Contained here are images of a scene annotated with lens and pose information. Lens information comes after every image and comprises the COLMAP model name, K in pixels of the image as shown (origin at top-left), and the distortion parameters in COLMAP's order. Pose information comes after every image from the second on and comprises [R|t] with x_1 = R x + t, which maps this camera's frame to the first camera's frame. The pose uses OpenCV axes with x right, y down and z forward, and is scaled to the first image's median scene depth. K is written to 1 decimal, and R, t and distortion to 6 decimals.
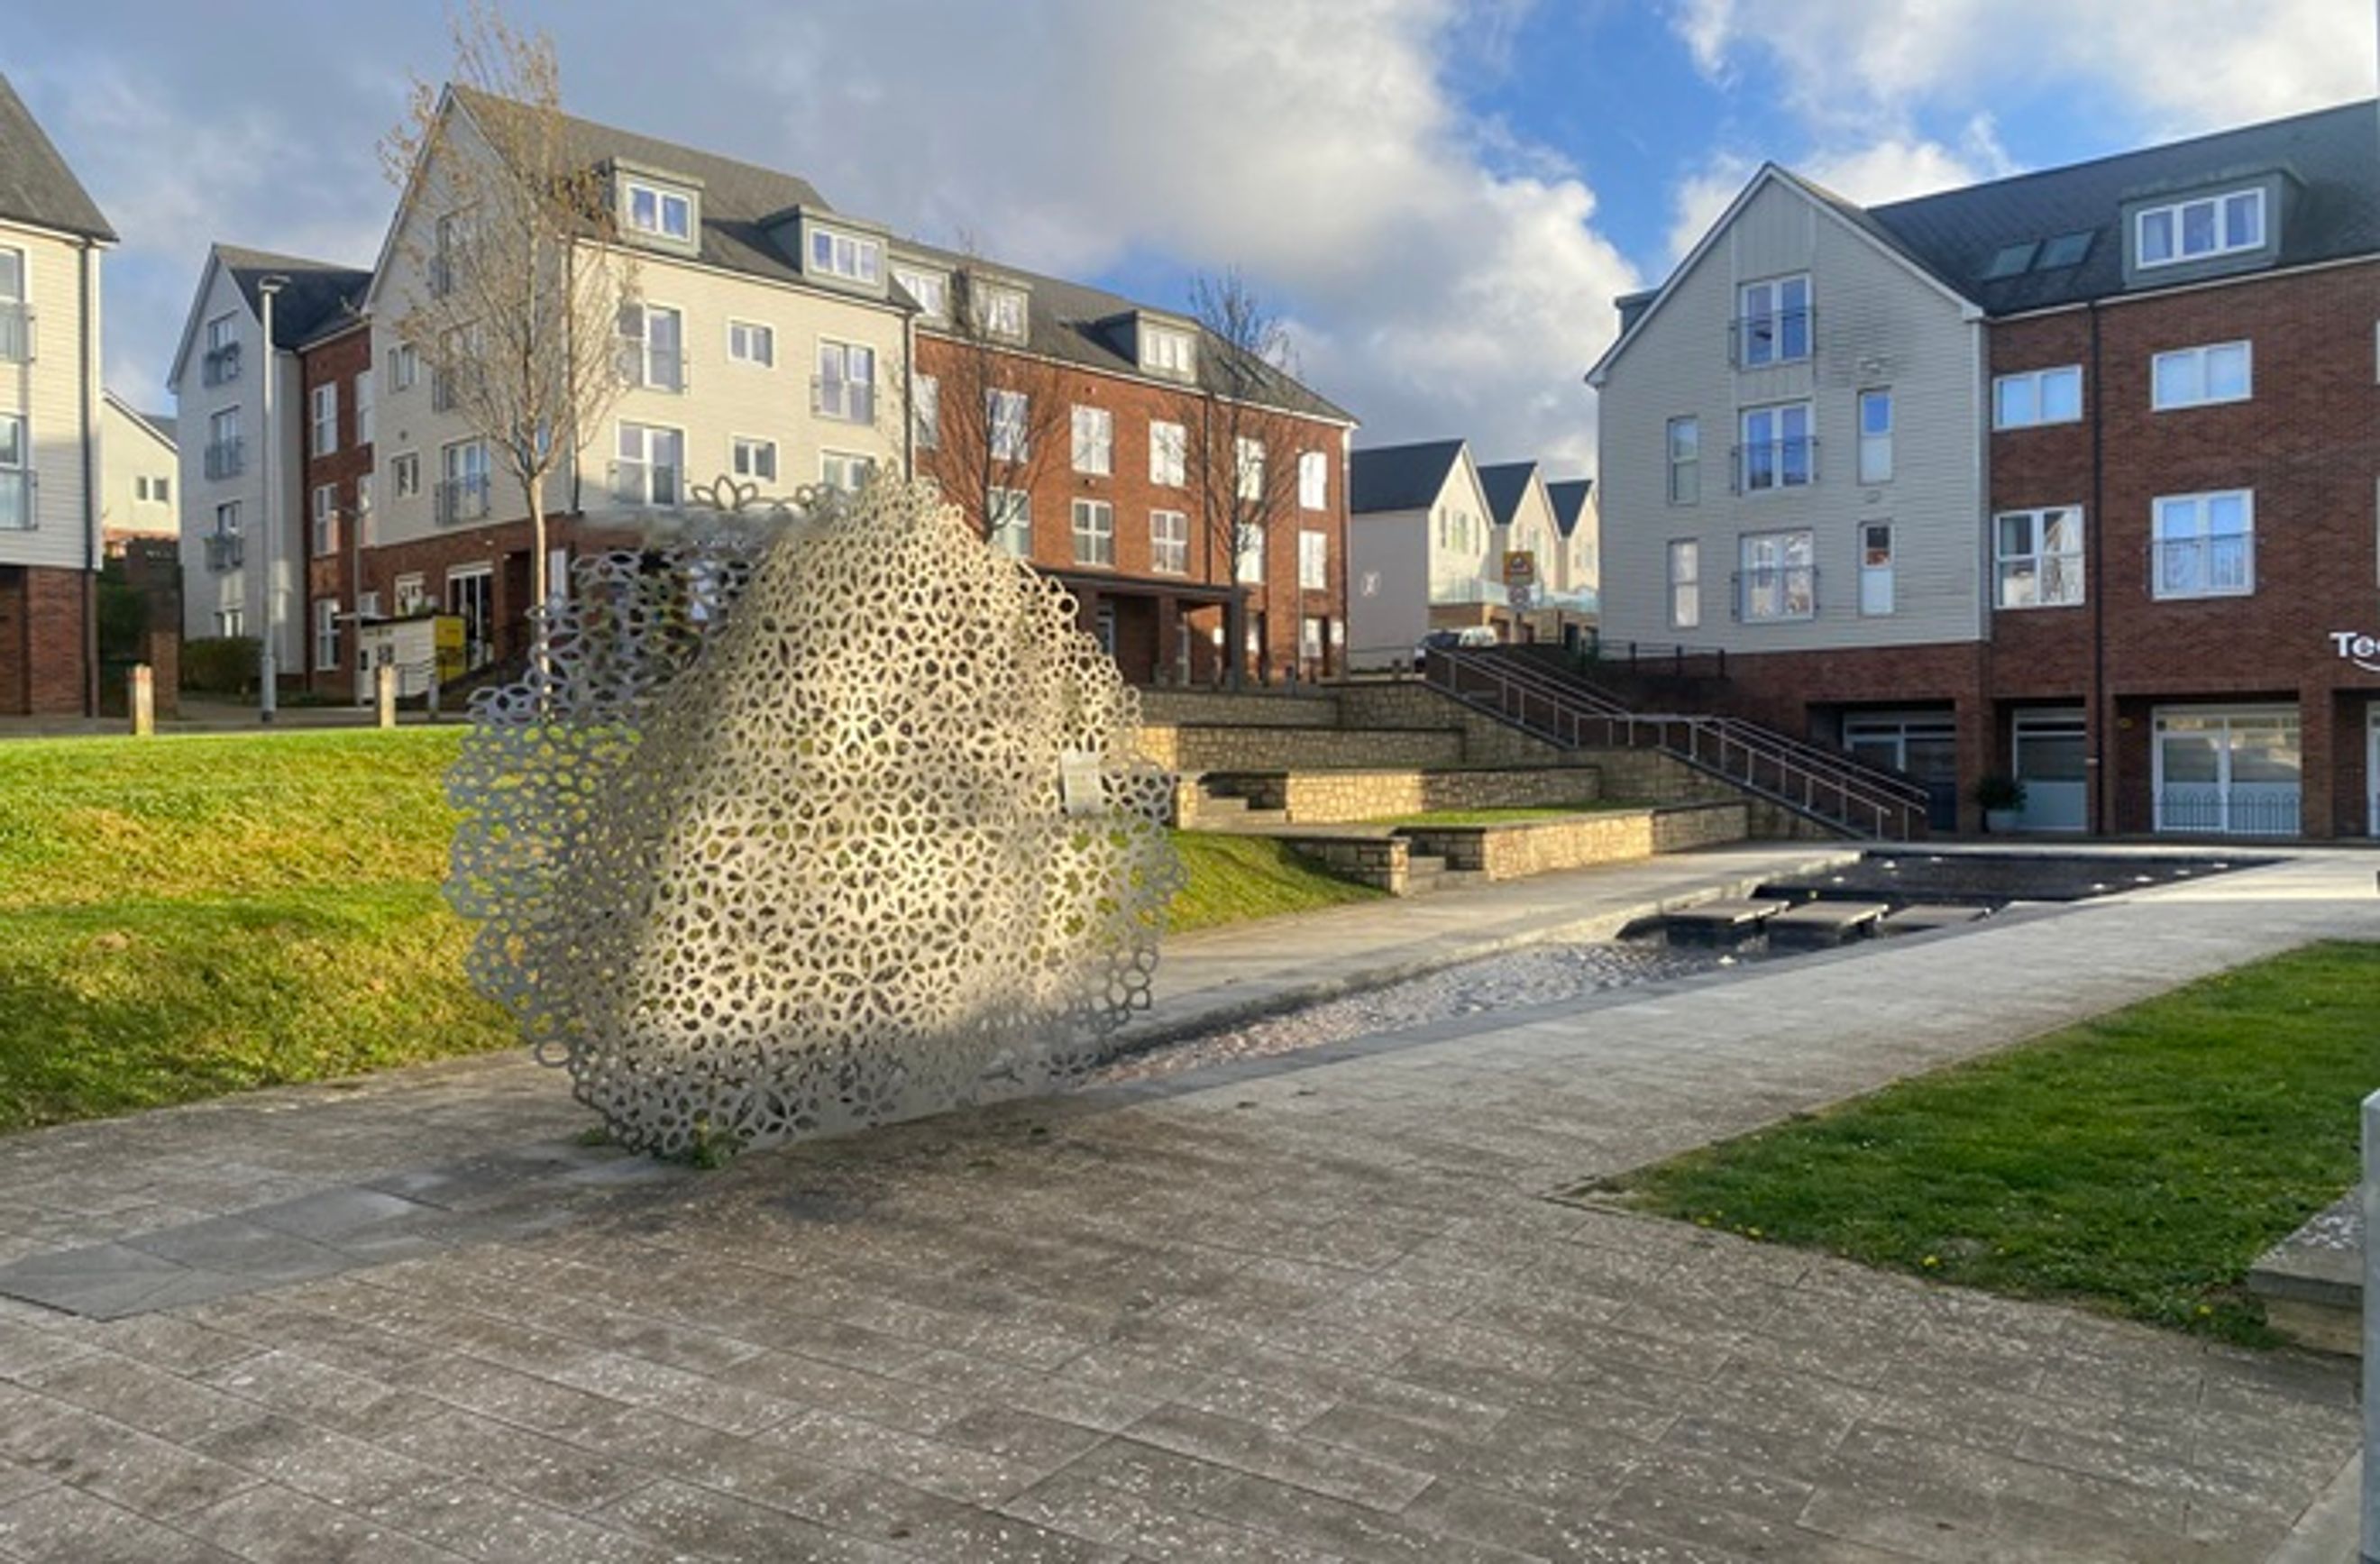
lens RADIAL K [[1775.6, 0, 1199.4], [0, 1775.6, 816.9], [0, 0, 1]] dist [0.020327, -0.023771]
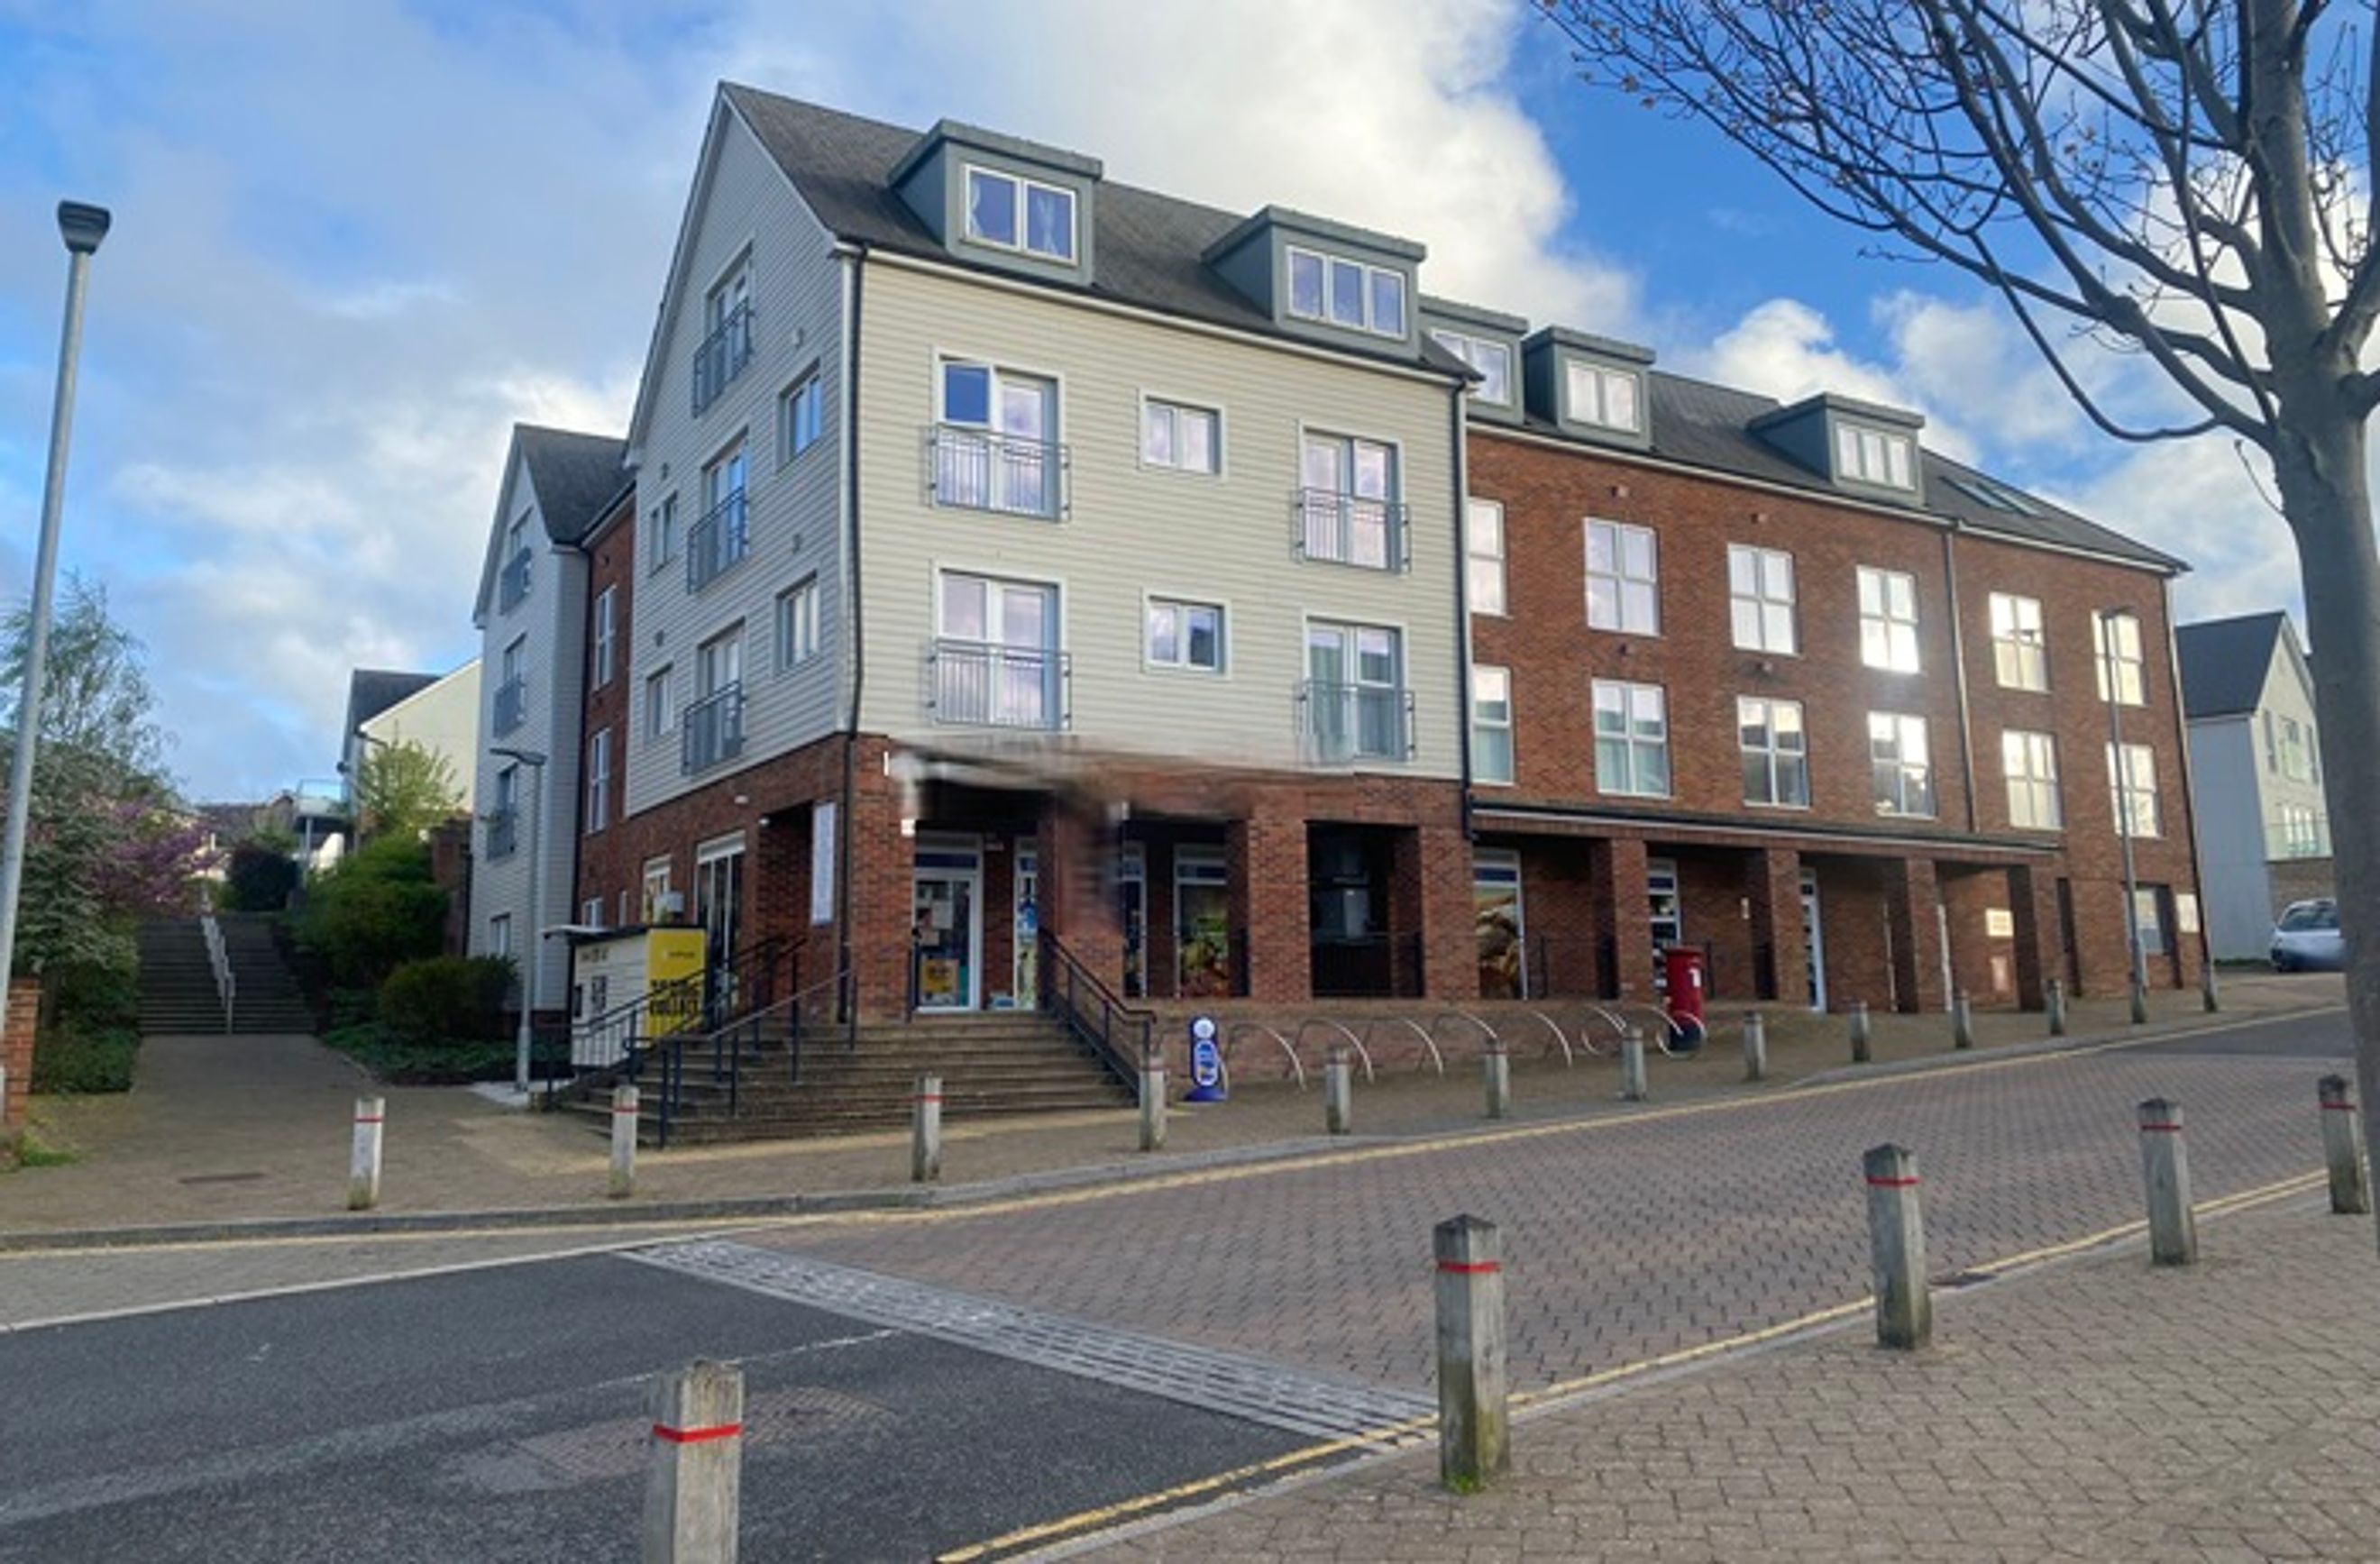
lens RADIAL K [[1838.9, 0, 1156.9], [0, 1838.9, 821.8], [0, 0, 1]] dist [0.160921, -0.303257]
pose [[0.951734, -0.032716, -0.305176, -0.078545], [-0.011886, 0.989628, -0.143160, -0.056796], [0.306695, 0.139877, 0.941474, 0.432500]]
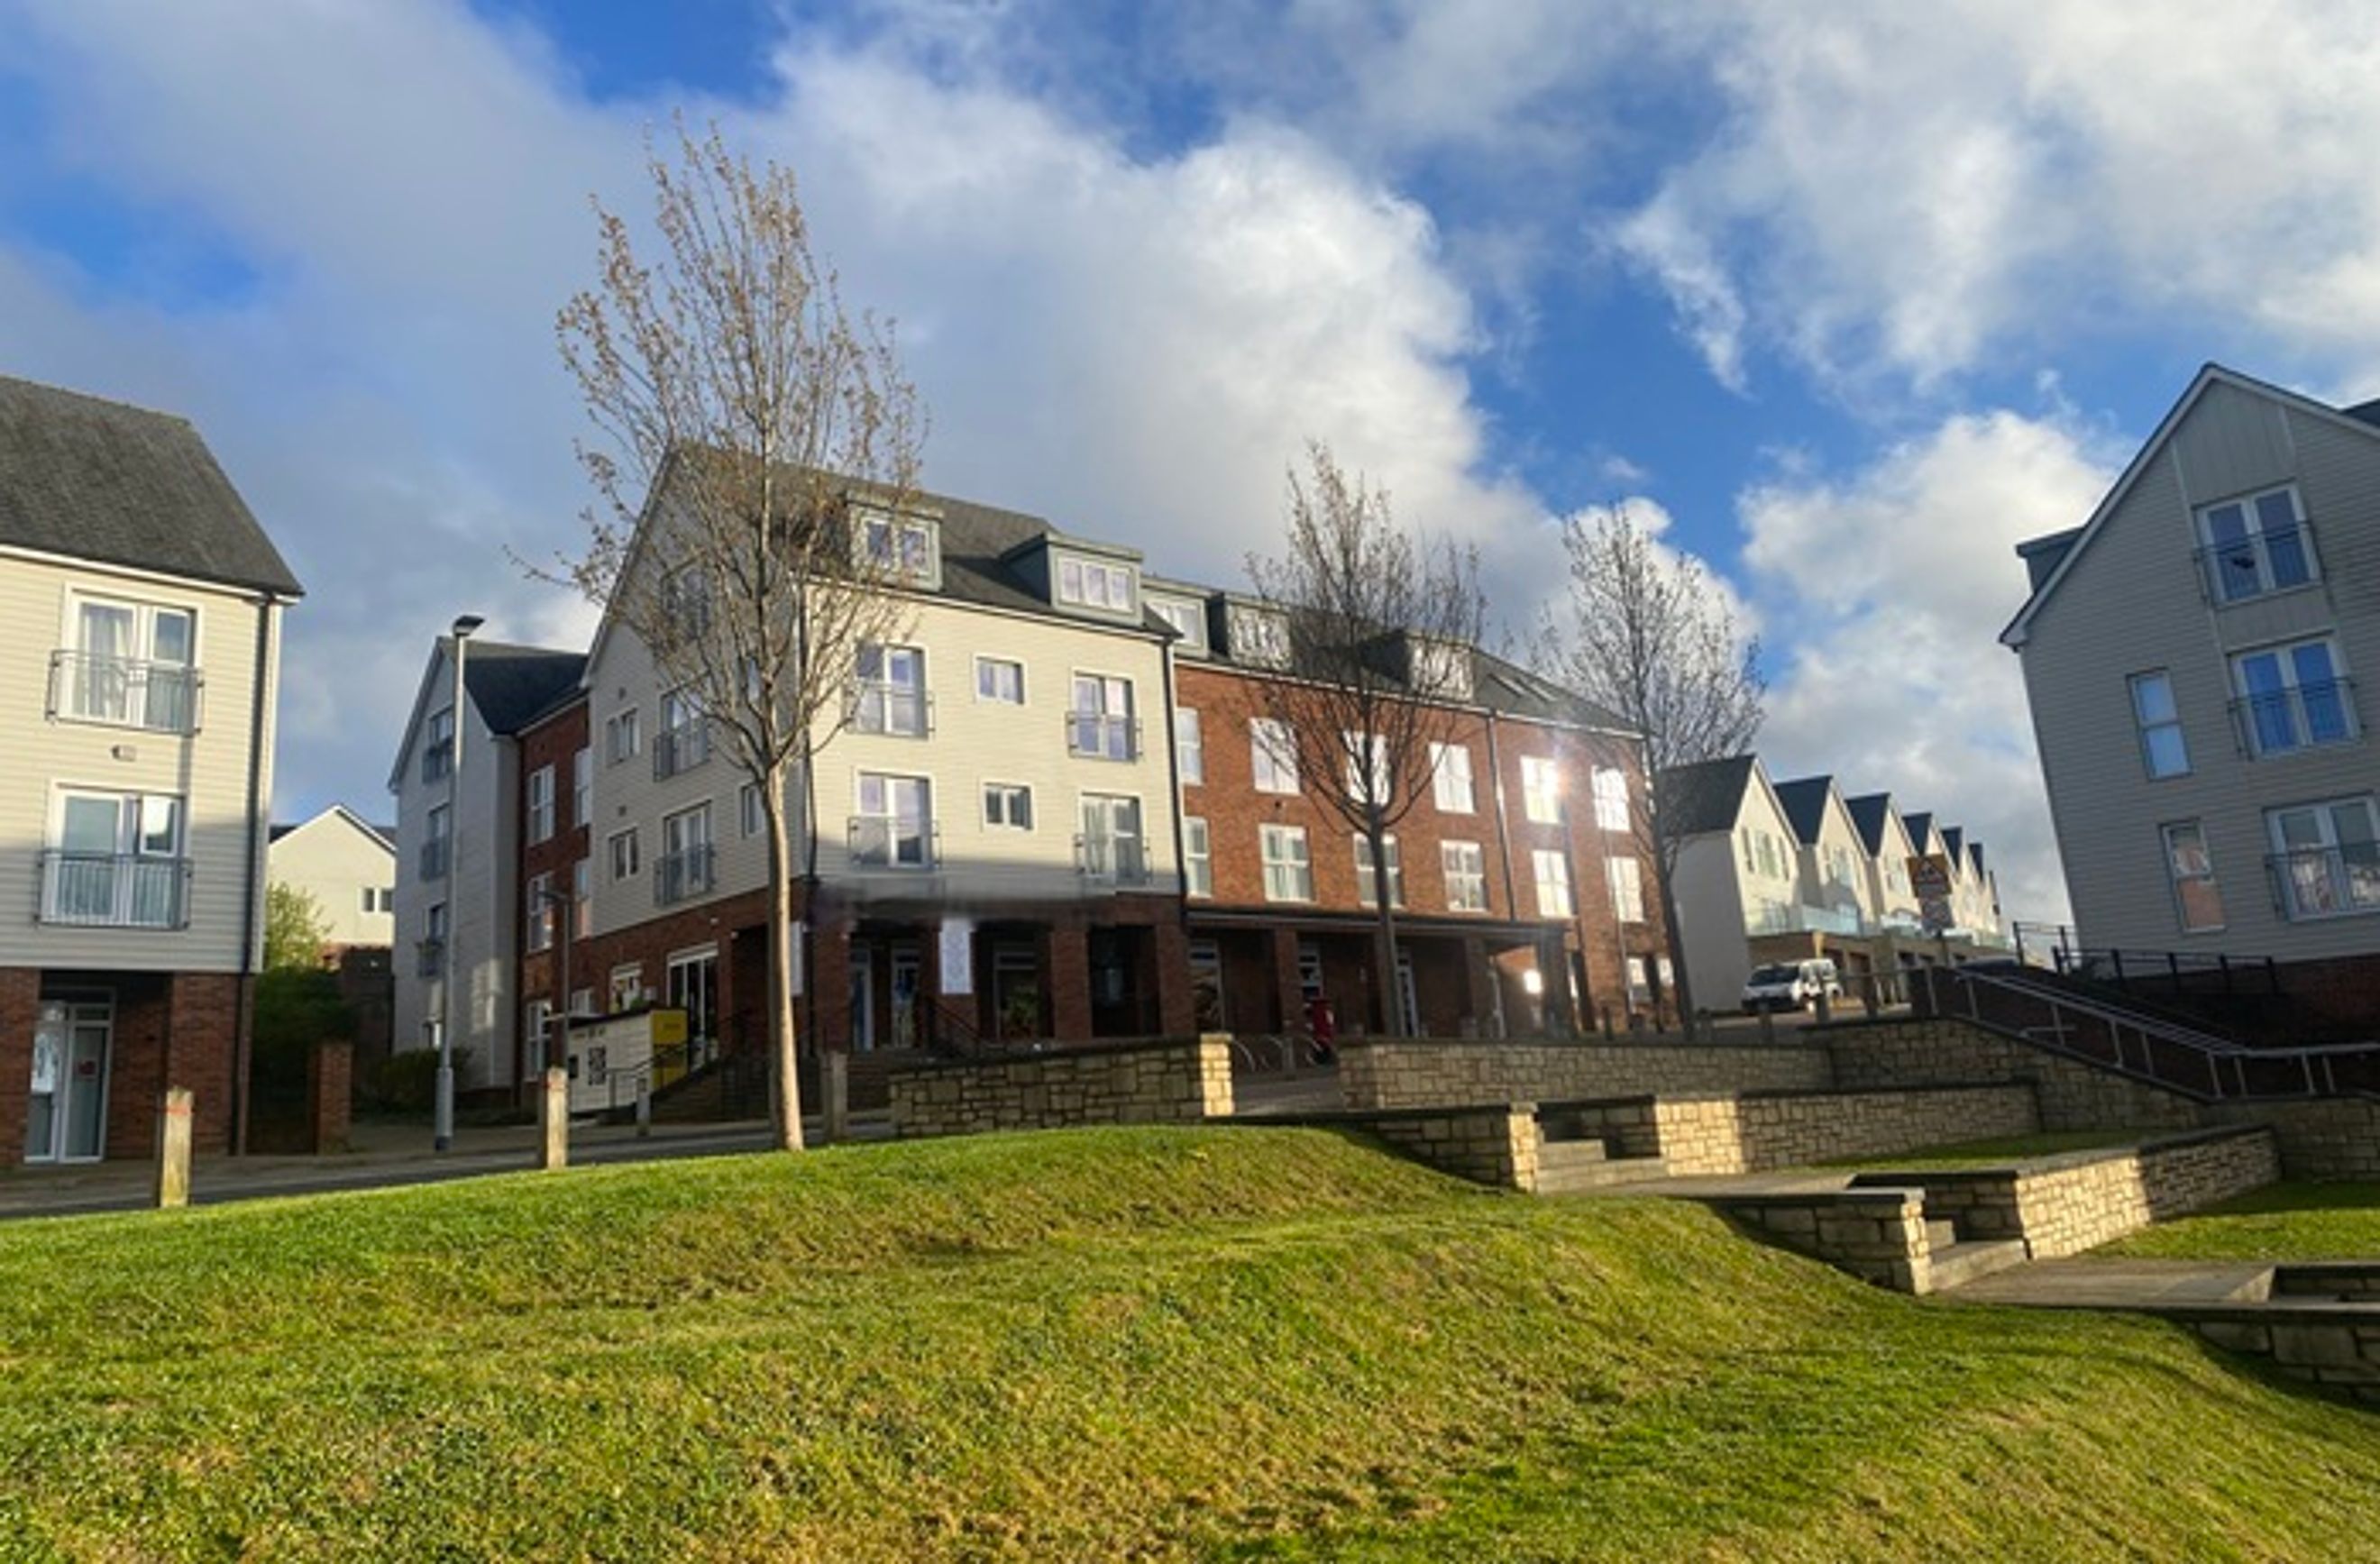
lens RADIAL K [[1838.9, 0, 1156.9], [0, 1838.9, 821.8], [0, 0, 1]] dist [0.160921, -0.303257]
pose [[0.988116, -0.070506, -0.136589, -0.050267], [0.042232, 0.978925, -0.199804, -0.009607], [0.147797, 0.191661, 0.970269, 0.124617]]
